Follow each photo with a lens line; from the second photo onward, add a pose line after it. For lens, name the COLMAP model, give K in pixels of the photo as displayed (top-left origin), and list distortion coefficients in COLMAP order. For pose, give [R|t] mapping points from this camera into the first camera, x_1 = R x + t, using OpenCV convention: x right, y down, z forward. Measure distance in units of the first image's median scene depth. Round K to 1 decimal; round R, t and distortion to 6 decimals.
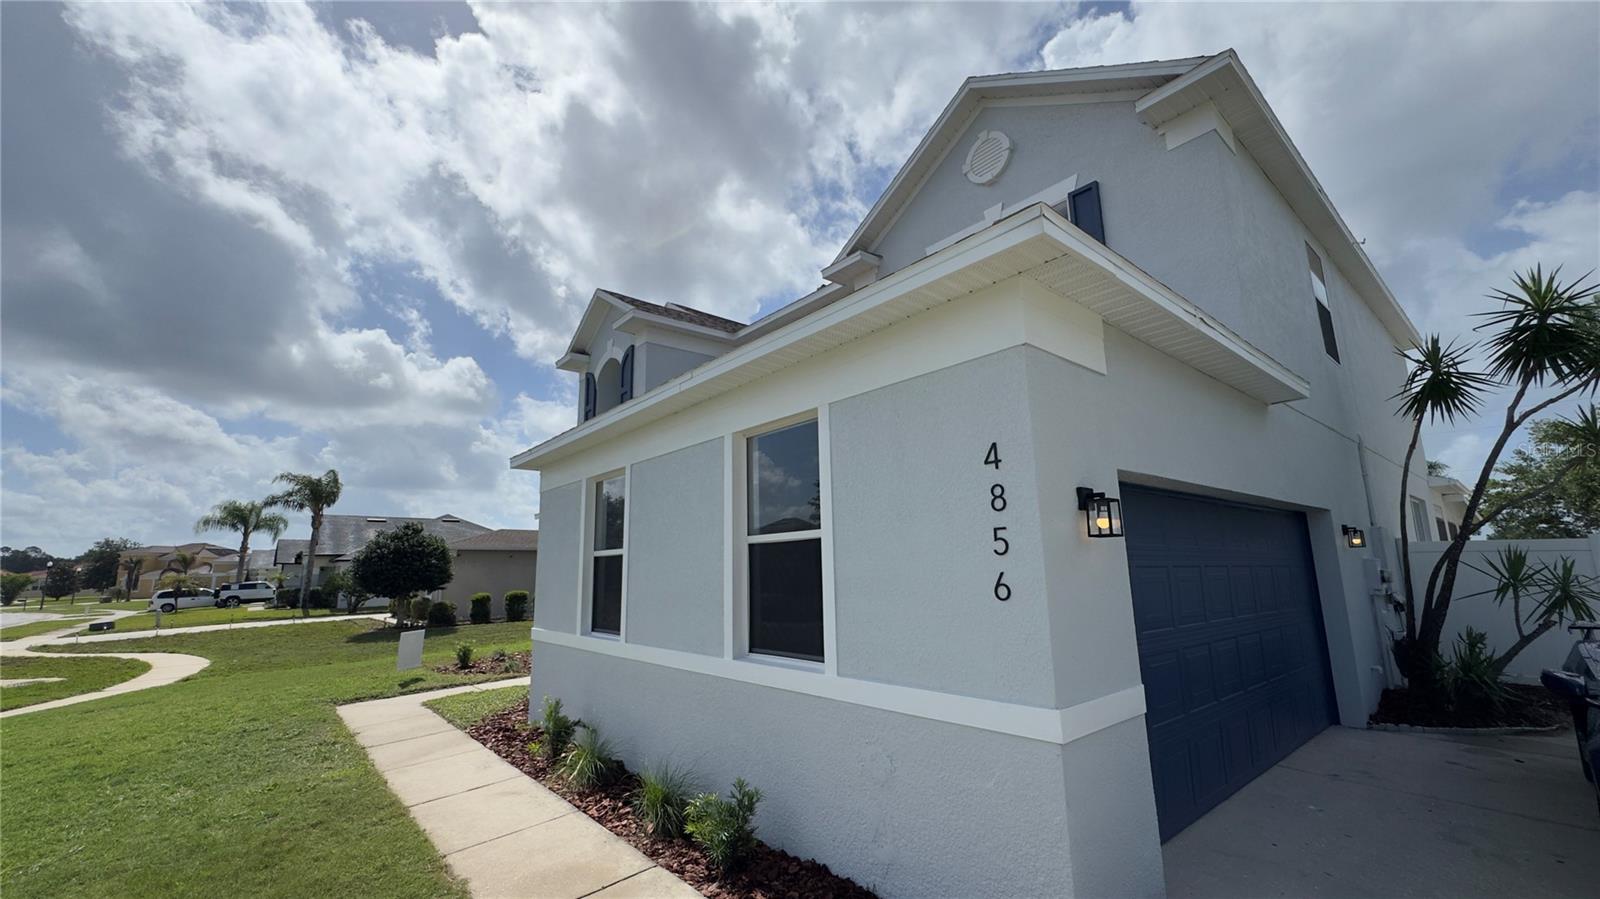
lens RADIAL K [[641.9, 0, 804.7], [0, 641.9, 450.0], [0, 0, 1]] dist [0.012431, -0.007130]
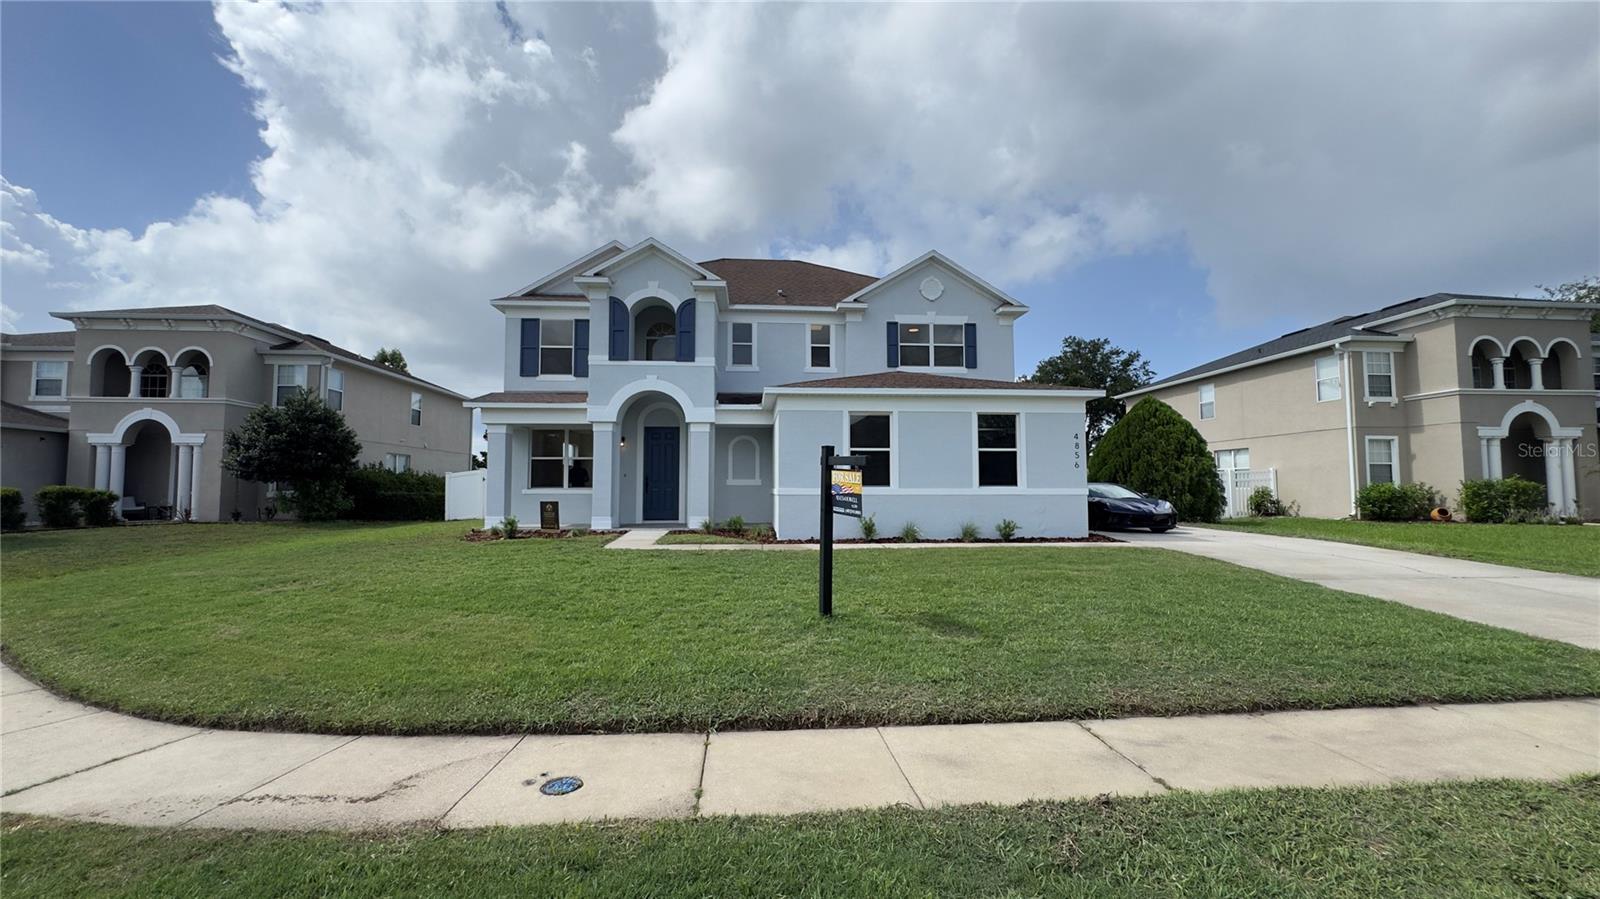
lens RADIAL K [[641.9, 0, 804.7], [0, 641.9, 450.0], [0, 0, 1]] dist [0.012431, -0.007130]
pose [[0.588920, 0.073607, 0.804832, -1.962660], [-0.163537, 0.986097, 0.029480, 0.124645], [-0.791473, -0.148981, 0.592770, -0.077324]]
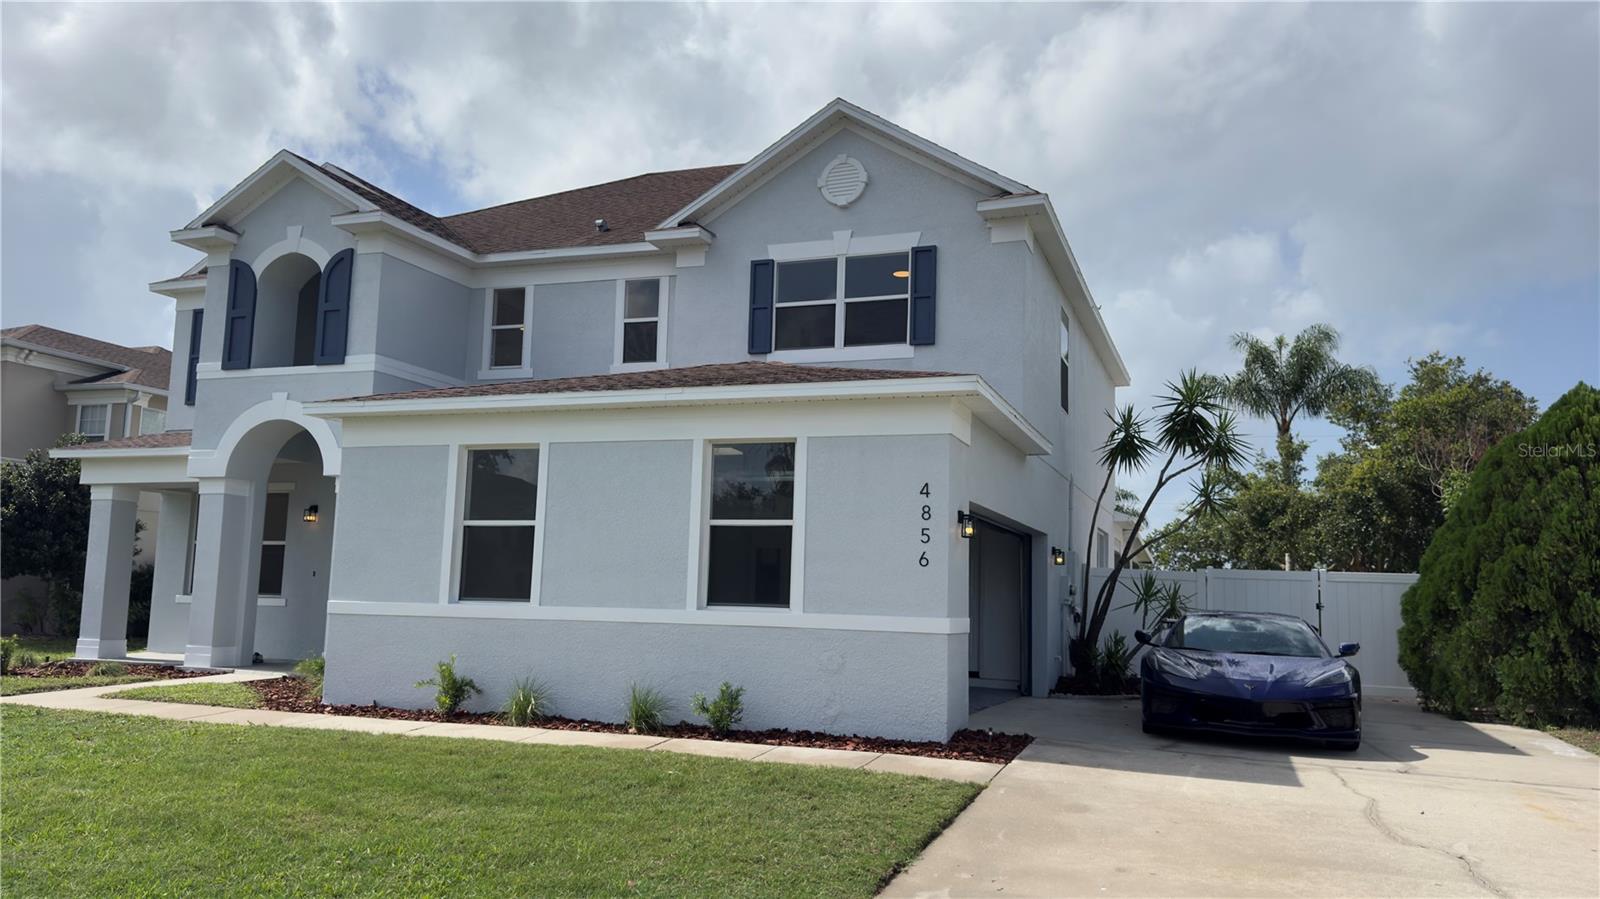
lens RADIAL K [[1172.0, 0, 803.7], [0, 1172.0, 465.0], [0, 0, 1]] dist [0.166140, -0.266367]
pose [[0.871712, 0.104306, 0.478789, -0.730739], [-0.138265, 0.989737, 0.036116, -0.060635], [-0.470107, -0.097682, 0.877187, -0.801085]]
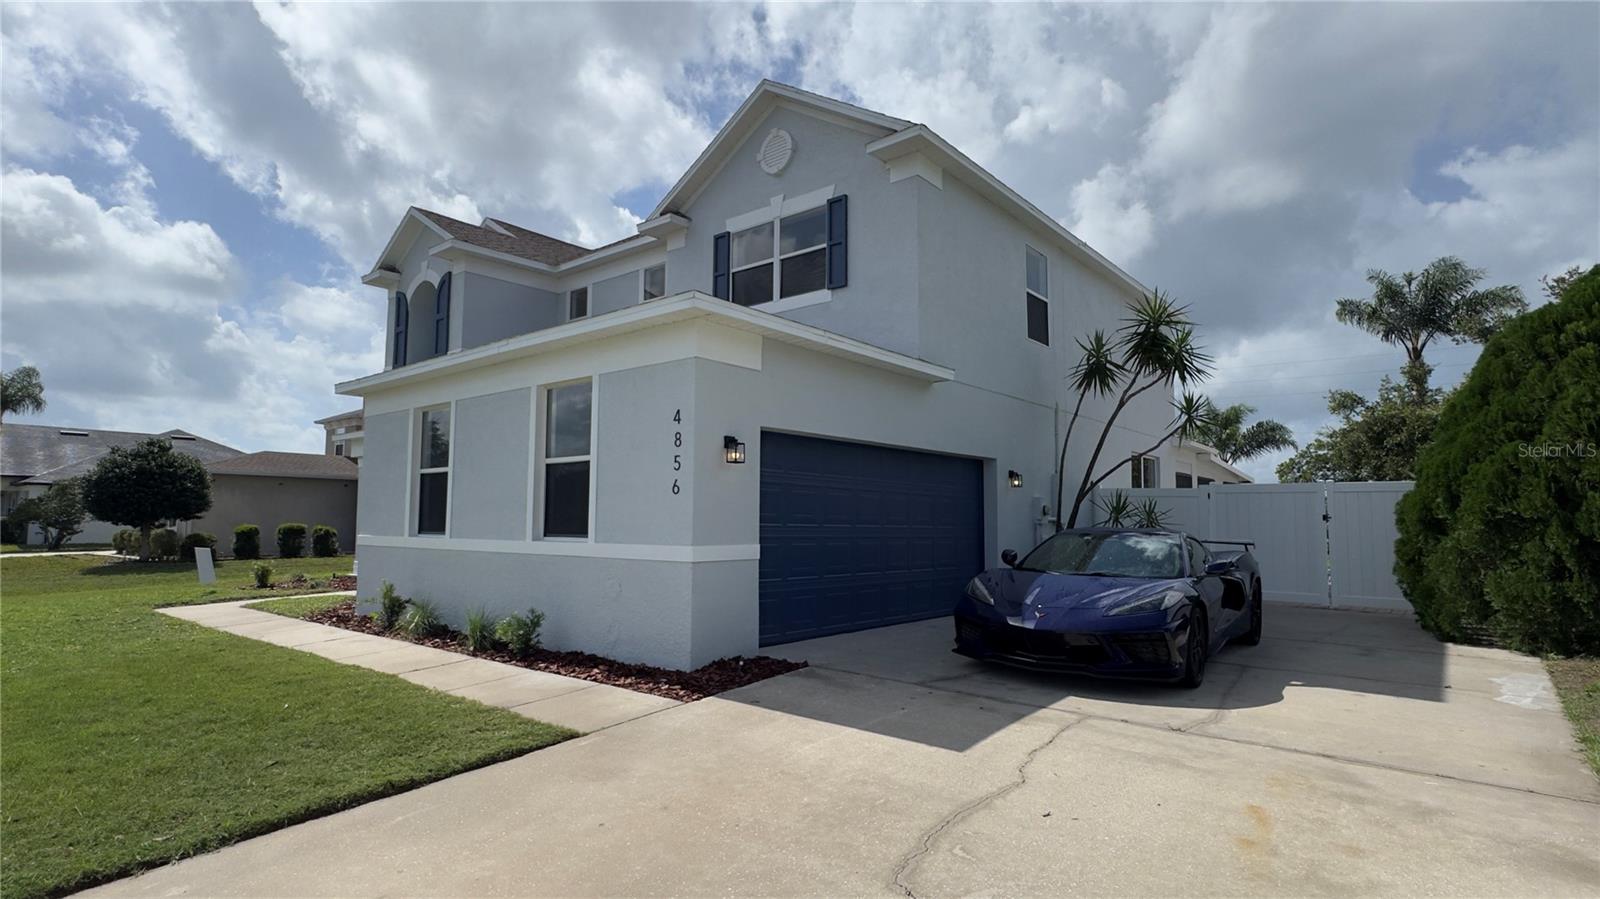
lens RADIAL K [[819.6, 0, 800.0], [0, 819.6, 449.5], [0, 0, 1]] dist [-0.000515, -0.000735]
pose [[0.985198, 0.041645, 0.166283, 0.111850], [-0.057340, 0.994224, 0.090728, -0.057216], [-0.161544, -0.098920, 0.981895, -0.598325]]
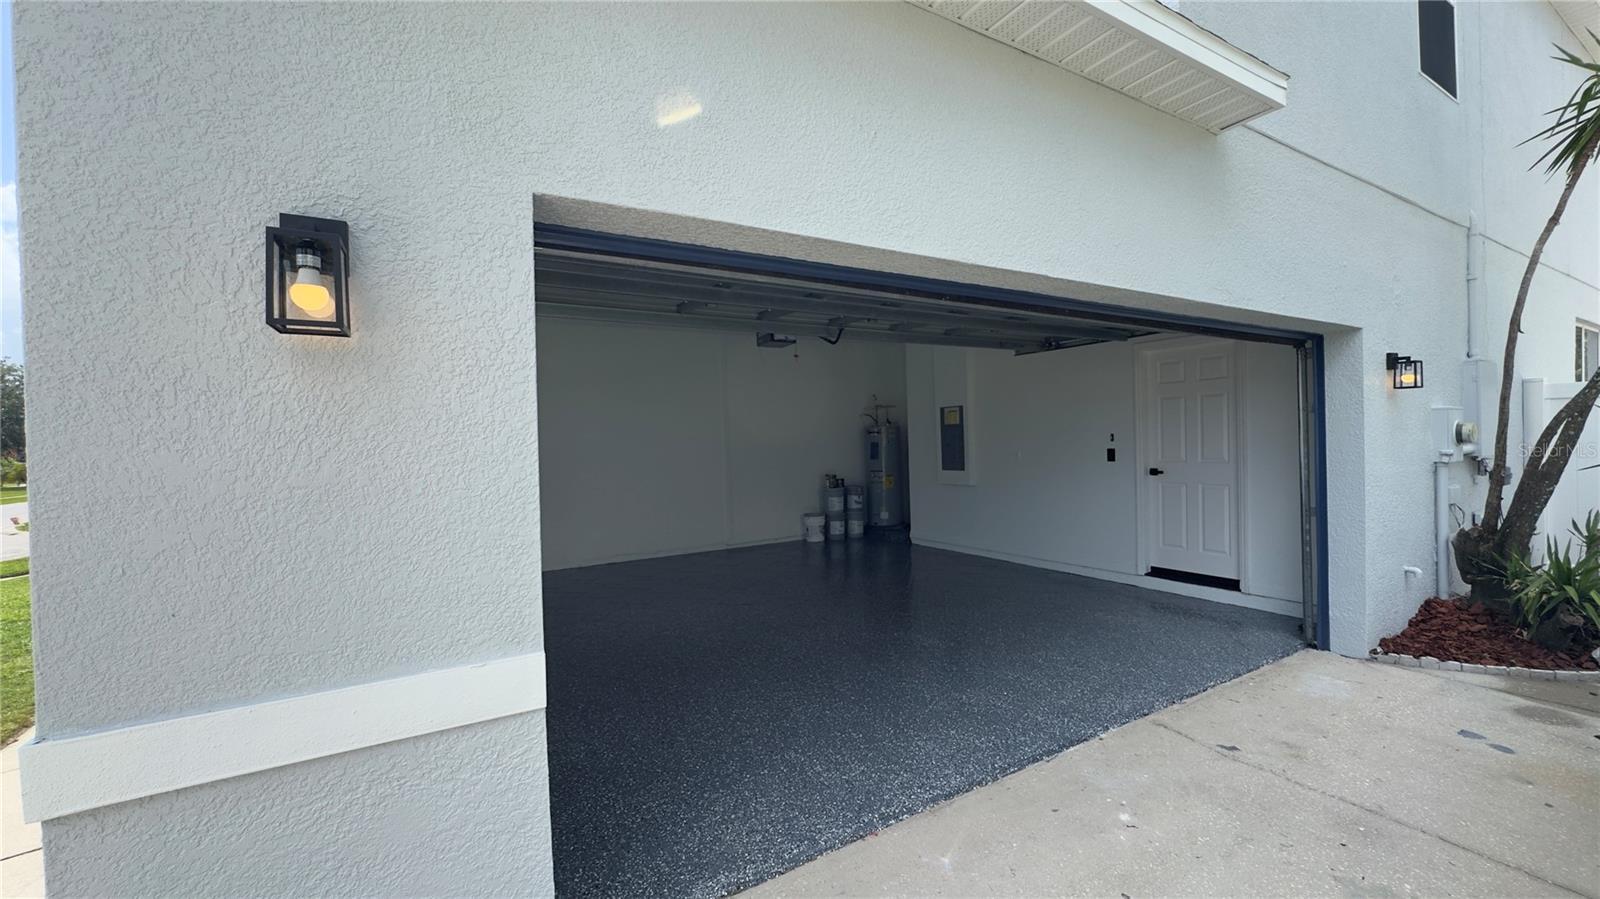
lens RADIAL K [[641.9, 0, 804.7], [0, 641.9, 450.0], [0, 0, 1]] dist [0.012431, -0.007130]
pose [[0.986337, -0.004530, -0.164677, 0.370396], [0.037948, 0.978986, 0.200363, 0.059843], [0.160309, -0.203875, 0.965783, 0.280207]]
